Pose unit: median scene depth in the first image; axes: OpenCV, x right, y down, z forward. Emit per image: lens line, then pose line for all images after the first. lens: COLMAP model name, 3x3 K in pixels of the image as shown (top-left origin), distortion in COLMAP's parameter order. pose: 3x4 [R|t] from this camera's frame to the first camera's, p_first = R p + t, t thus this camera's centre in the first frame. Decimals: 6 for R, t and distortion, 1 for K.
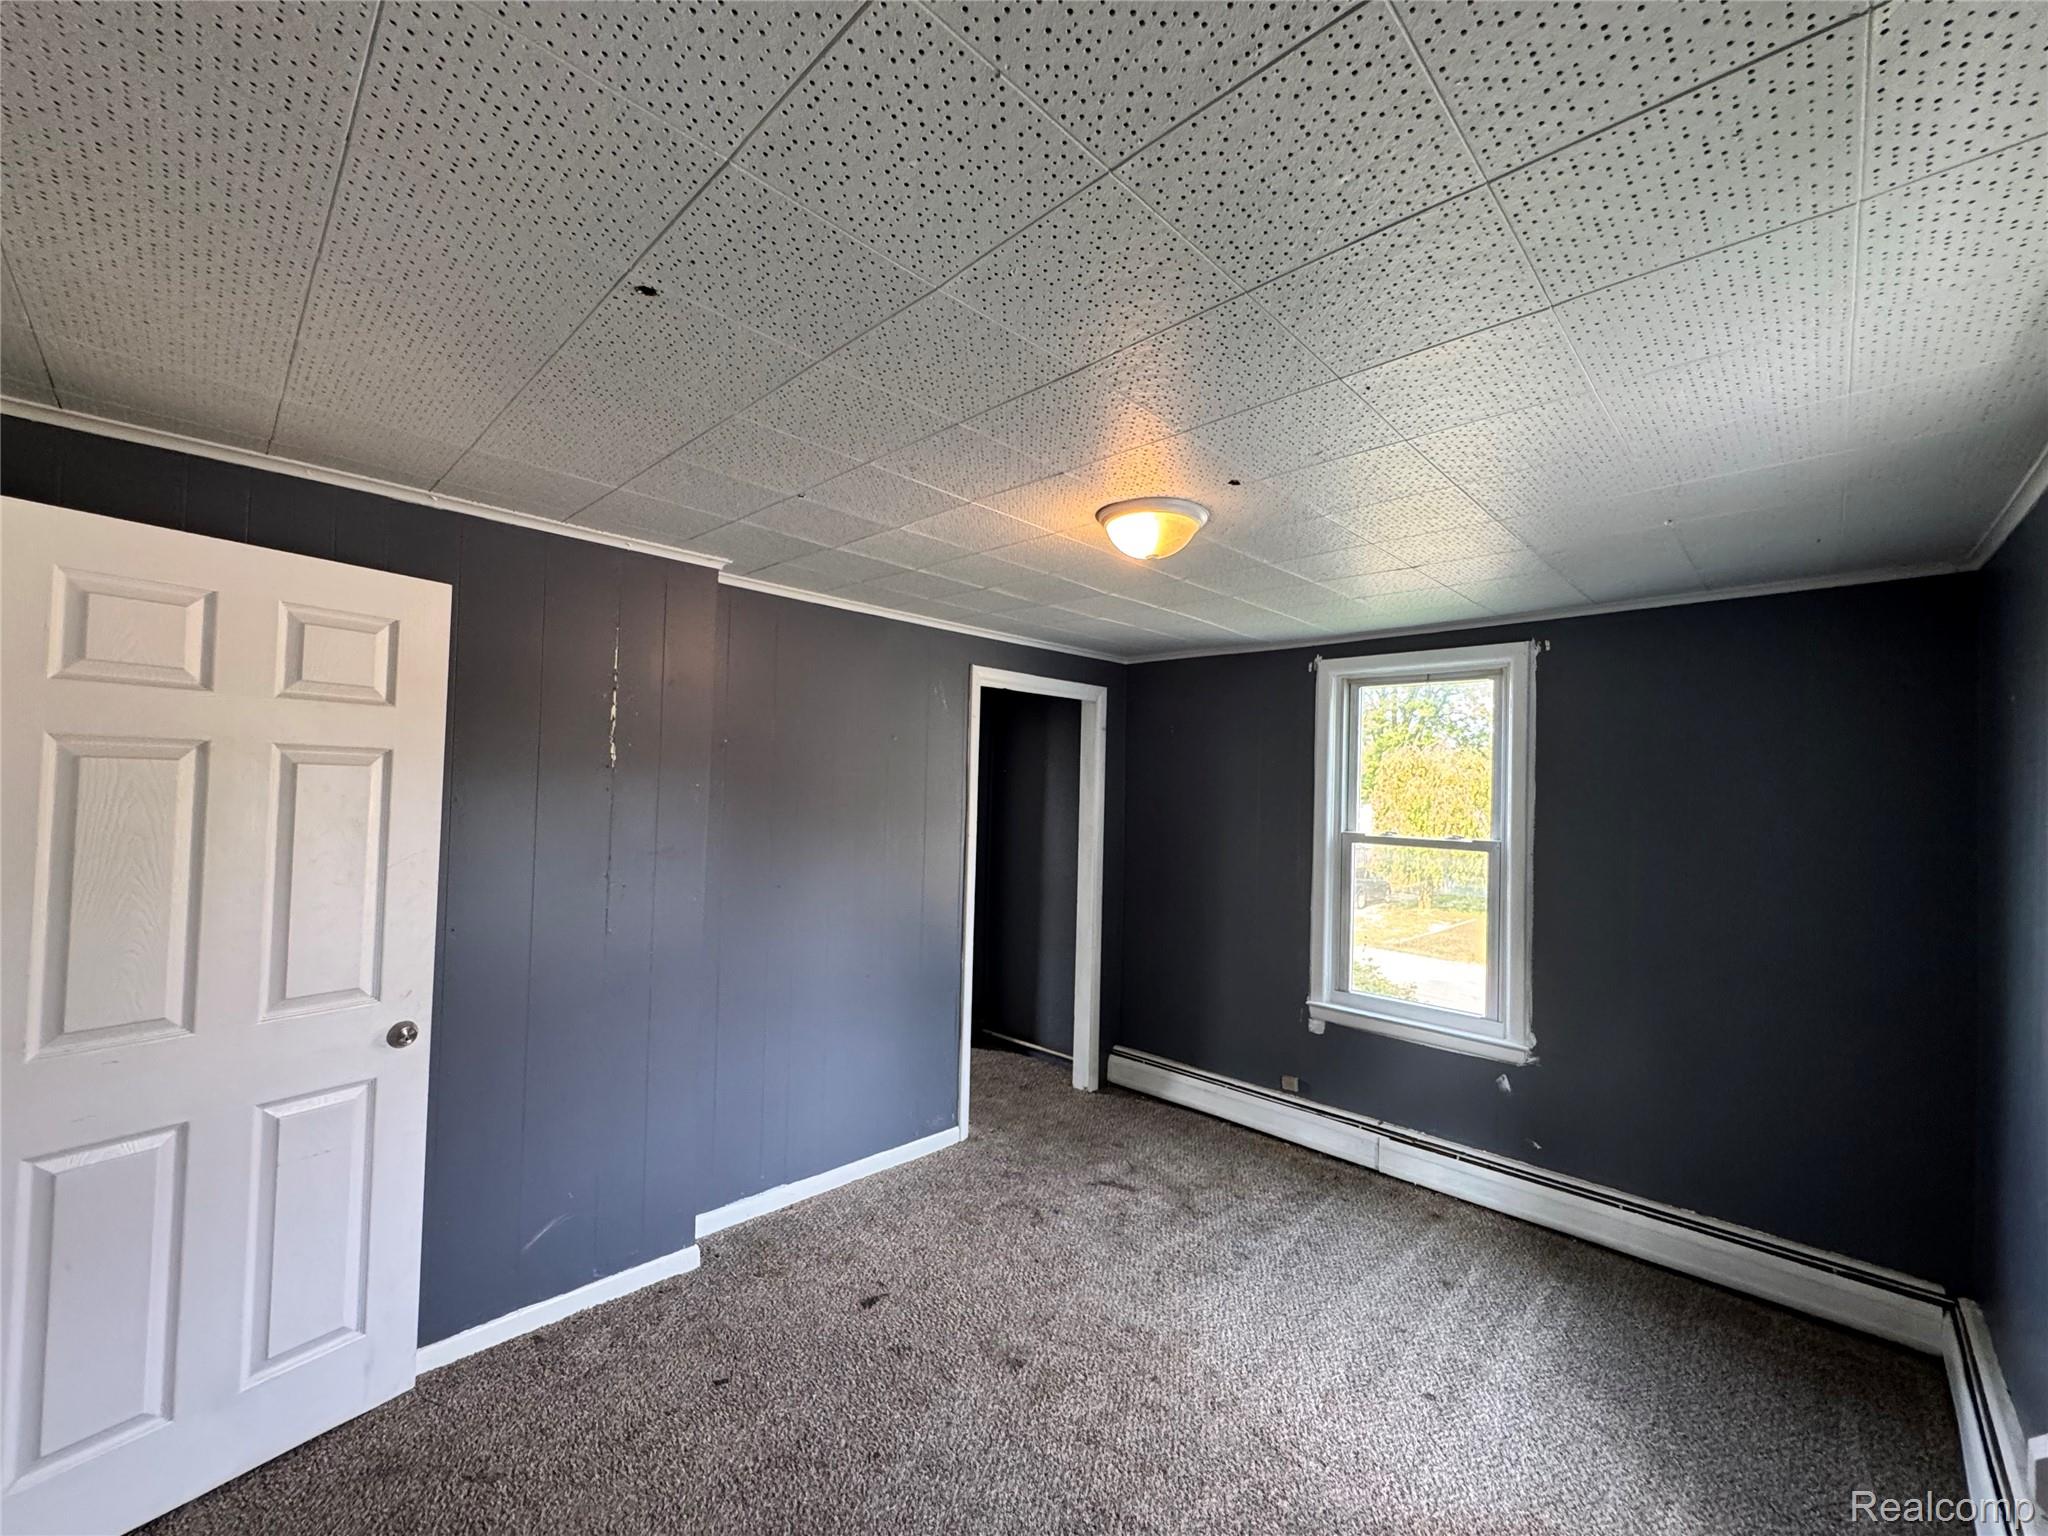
lens RADIAL K [[821.0, 0, 1024.0], [0, 821.0, 768.0], [0, 0, 1]] dist [0.000670, -0.000062]
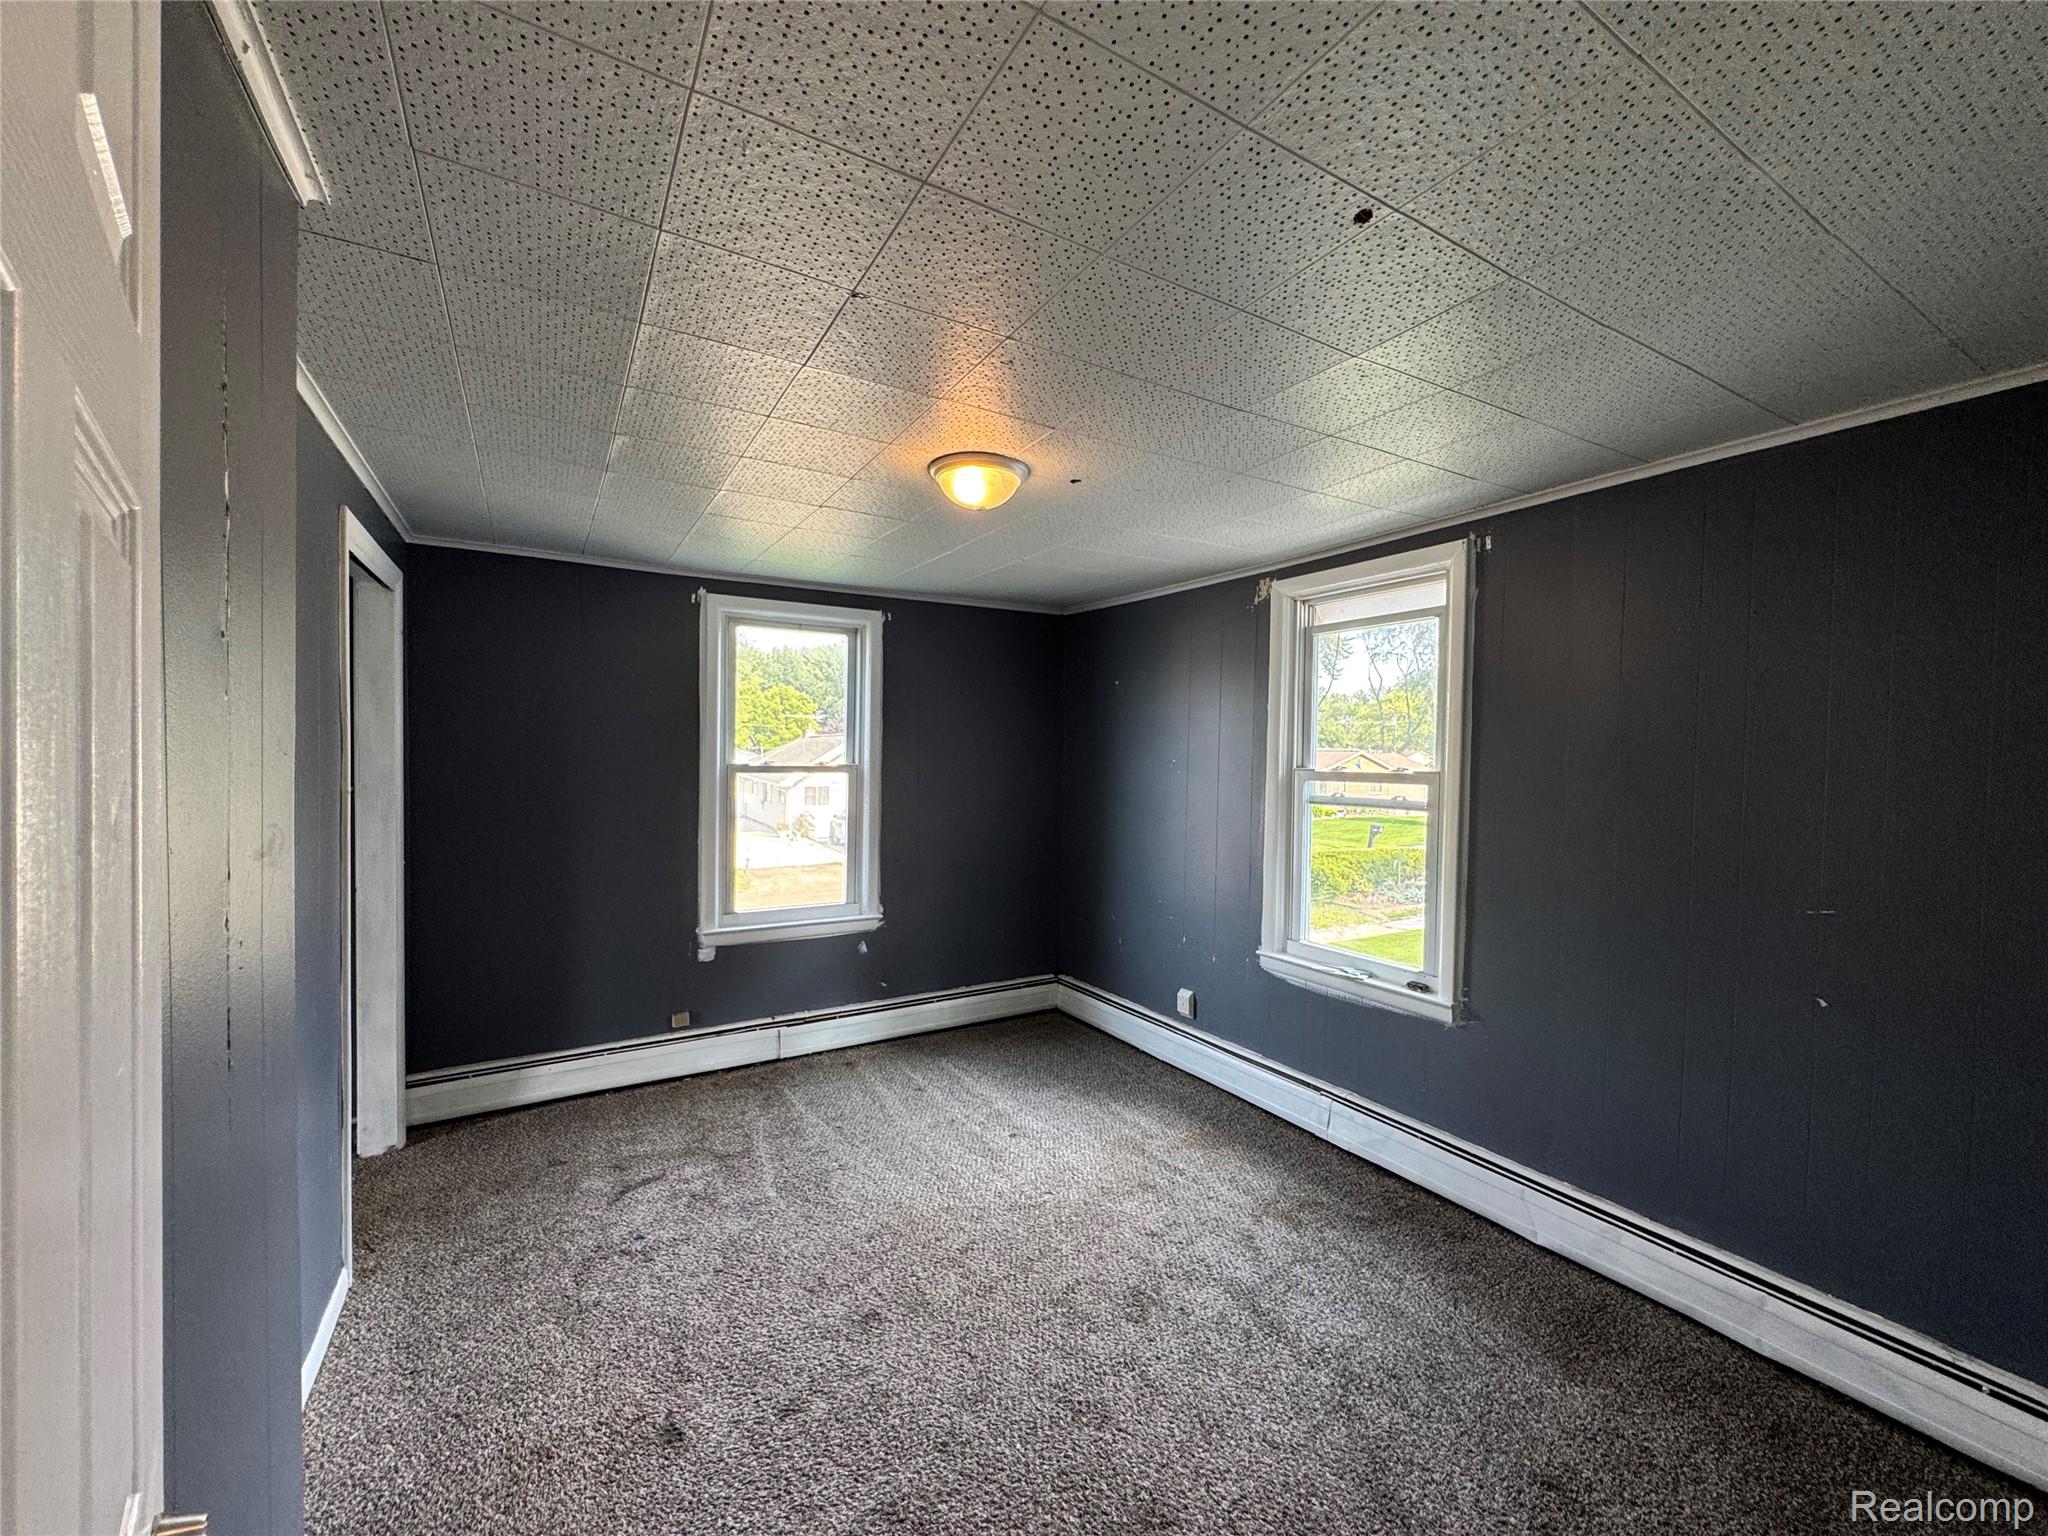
lens RADIAL K [[821.0, 0, 1024.0], [0, 821.0, 768.0], [0, 0, 1]] dist [0.000670, -0.000062]
pose [[0.261047, -0.042491, 0.964390, -0.570731], [-0.029153, 0.998228, 0.051874, 0.020614], [-0.964886, -0.041657, 0.259346, 0.402618]]
